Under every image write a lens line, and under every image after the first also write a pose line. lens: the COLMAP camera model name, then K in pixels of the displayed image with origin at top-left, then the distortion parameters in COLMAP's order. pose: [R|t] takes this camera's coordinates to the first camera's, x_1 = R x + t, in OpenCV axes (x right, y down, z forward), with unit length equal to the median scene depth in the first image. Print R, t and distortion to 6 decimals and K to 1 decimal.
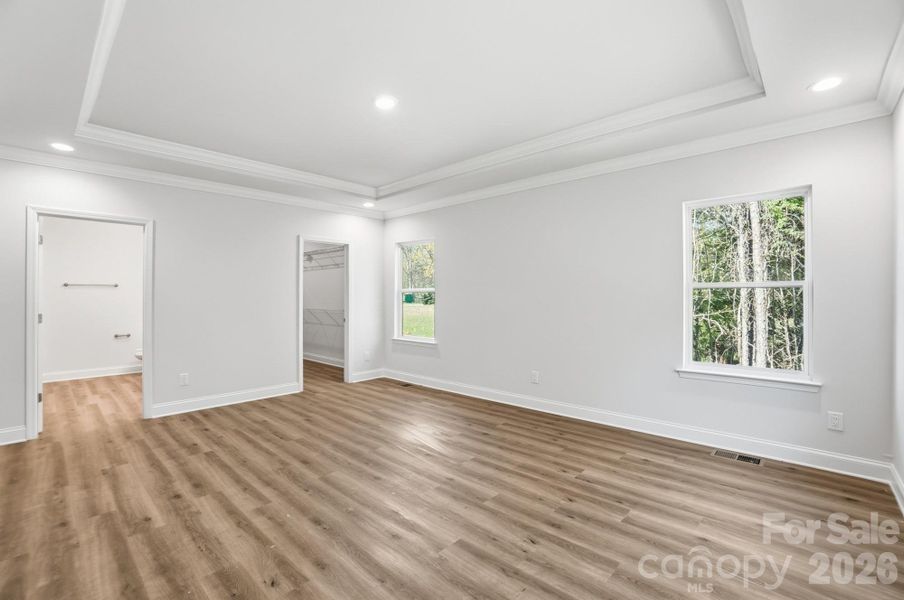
lens RADIAL K [[408.4, 0, 449.9], [0, 408.4, 296.9], [0, 0, 1]] dist [-0.057098, 0.022370]
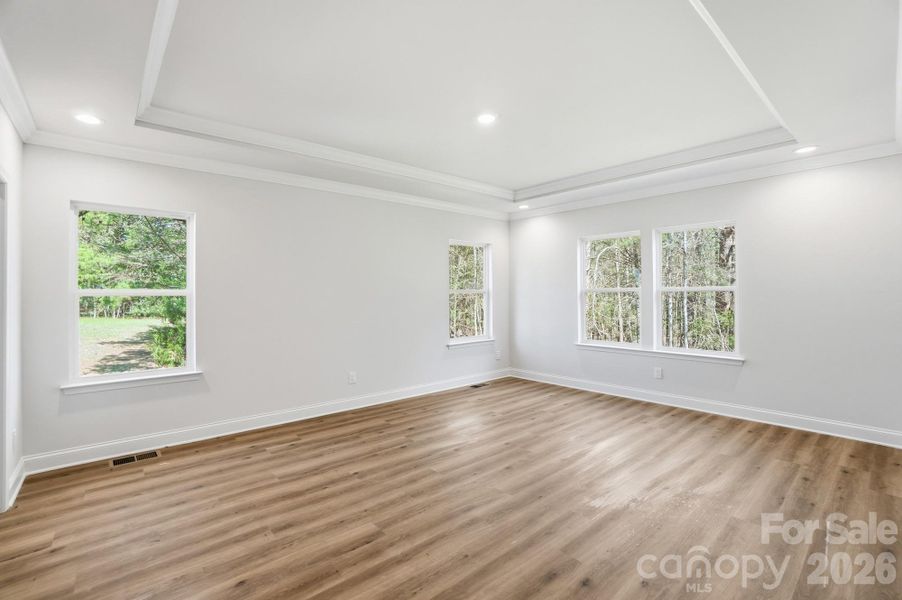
lens RADIAL K [[407.5, 0, 448.9], [0, 407.5, 296.9], [0, 0, 1]] dist [-0.057098, 0.022370]
pose [[0.085990, -0.006521, 0.996275, -0.974027], [-0.002311, 0.999975, 0.006745, -0.021781], [-0.996293, -0.002883, 0.085972, 0.803456]]
